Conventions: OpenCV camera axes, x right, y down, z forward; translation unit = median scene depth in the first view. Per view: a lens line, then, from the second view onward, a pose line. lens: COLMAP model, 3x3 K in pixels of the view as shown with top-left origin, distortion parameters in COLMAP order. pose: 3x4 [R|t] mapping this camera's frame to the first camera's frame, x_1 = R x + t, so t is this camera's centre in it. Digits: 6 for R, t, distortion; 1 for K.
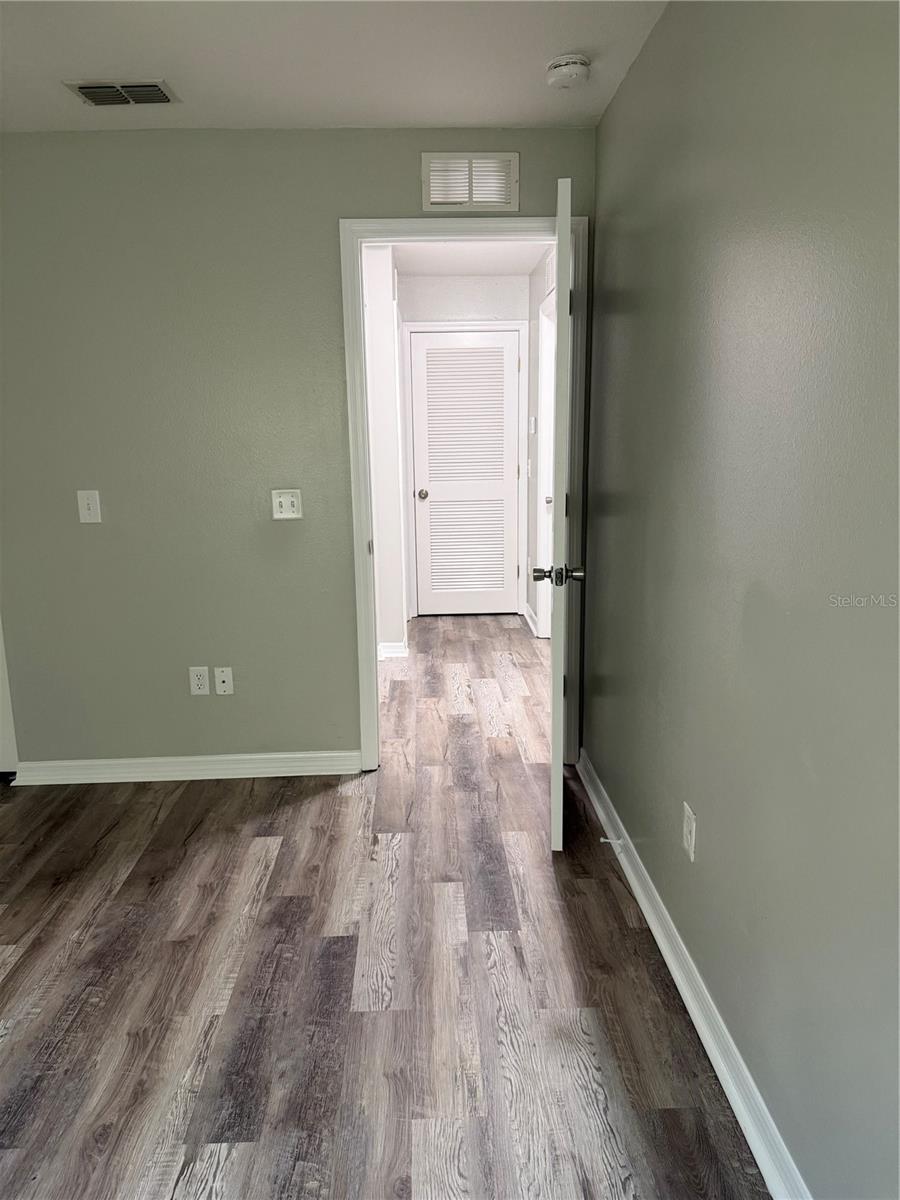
lens RADIAL K [[847.6, 0, 443.3], [0, 847.6, 599.4], [0, 0, 1]] dist [0.024979, -0.038045]
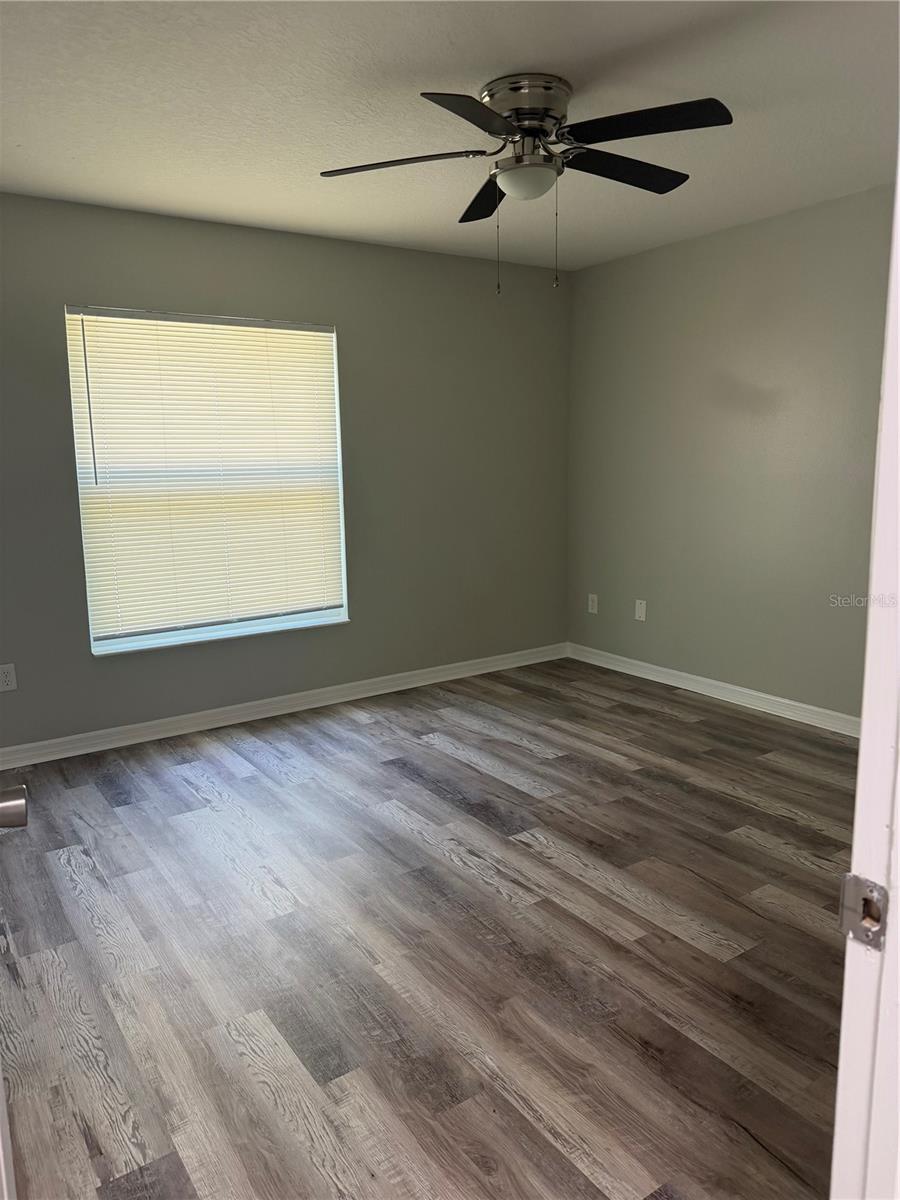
lens RADIAL K [[847.6, 0, 445.7], [0, 847.6, 596.9], [0, 0, 1]] dist [0.024979, -0.038045]
pose [[-0.842900, 0.115598, -0.525506, 0.151108], [-0.081457, 0.937979, 0.336987, -0.275702], [0.531868, 0.326852, -0.781207, 1.462818]]
